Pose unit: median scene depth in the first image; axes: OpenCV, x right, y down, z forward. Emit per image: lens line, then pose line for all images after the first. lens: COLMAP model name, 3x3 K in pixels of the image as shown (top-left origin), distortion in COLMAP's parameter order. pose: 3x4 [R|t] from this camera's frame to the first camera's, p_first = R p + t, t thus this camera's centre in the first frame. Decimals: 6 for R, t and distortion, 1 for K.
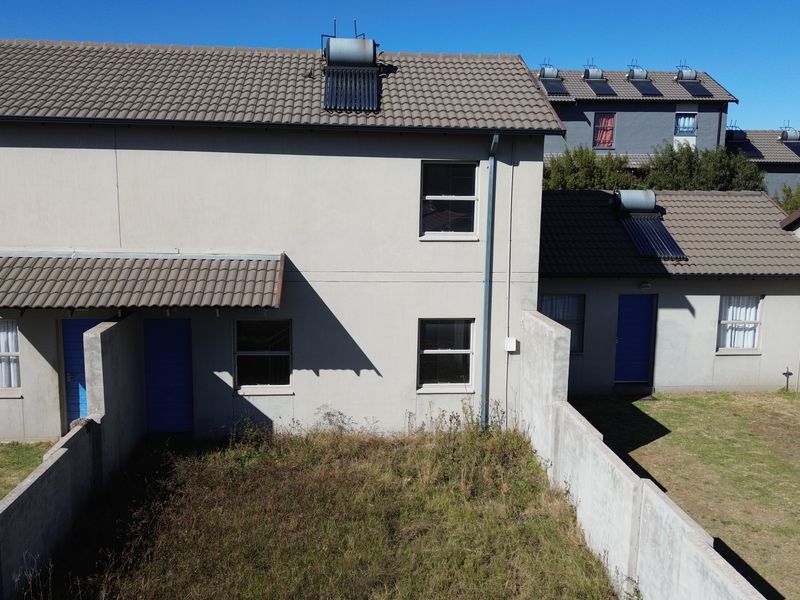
lens RADIAL K [[557.0, 0, 386.8], [0, 557.0, 300.3], [0, 0, 1]] dist [0.138673, -0.186362]
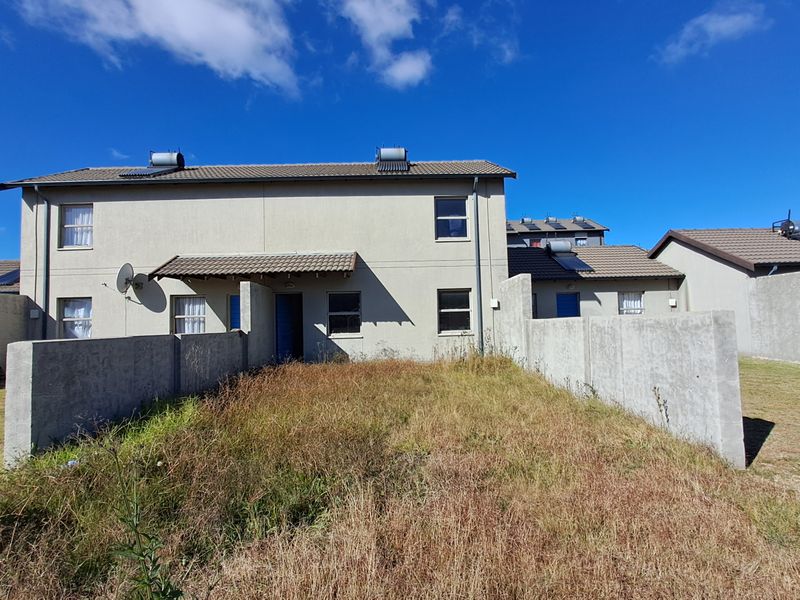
lens RADIAL K [[323.2, 0, 400.0], [0, 323.2, 300.0], [0, 0, 1]] dist [-0.012884, 0.000000]
pose [[0.998199, -0.034080, -0.049363, -0.005667], [0.024528, 0.982886, -0.182575, 0.234674], [0.054741, 0.181035, 0.981952, 0.065847]]
